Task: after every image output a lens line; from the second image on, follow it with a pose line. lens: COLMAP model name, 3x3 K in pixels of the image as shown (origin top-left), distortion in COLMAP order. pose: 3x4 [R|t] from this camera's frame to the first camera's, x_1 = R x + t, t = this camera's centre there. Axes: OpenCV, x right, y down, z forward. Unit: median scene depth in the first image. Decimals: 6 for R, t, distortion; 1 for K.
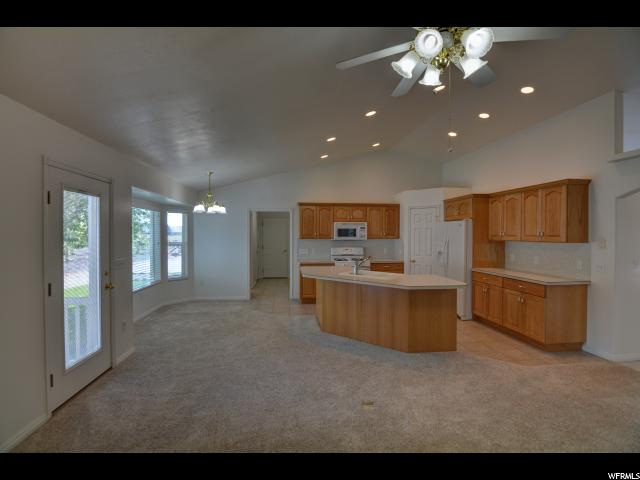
lens RADIAL K [[311.5, 0, 318.6], [0, 311.5, 237.4], [0, 0, 1]] dist [-0.012657, -0.002028]
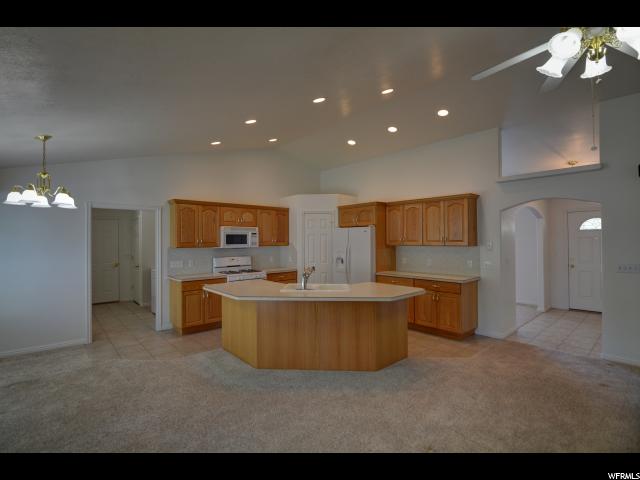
lens RADIAL K [[311.5, 0, 320.4], [0, 311.5, 237.2], [0, 0, 1]] dist [-0.012657, -0.002028]
pose [[0.816769, 0.000280, 0.576965, -0.269657], [0.013474, 0.999718, -0.019559, -0.001973], [-0.576808, 0.023749, 0.816535, 0.253619]]
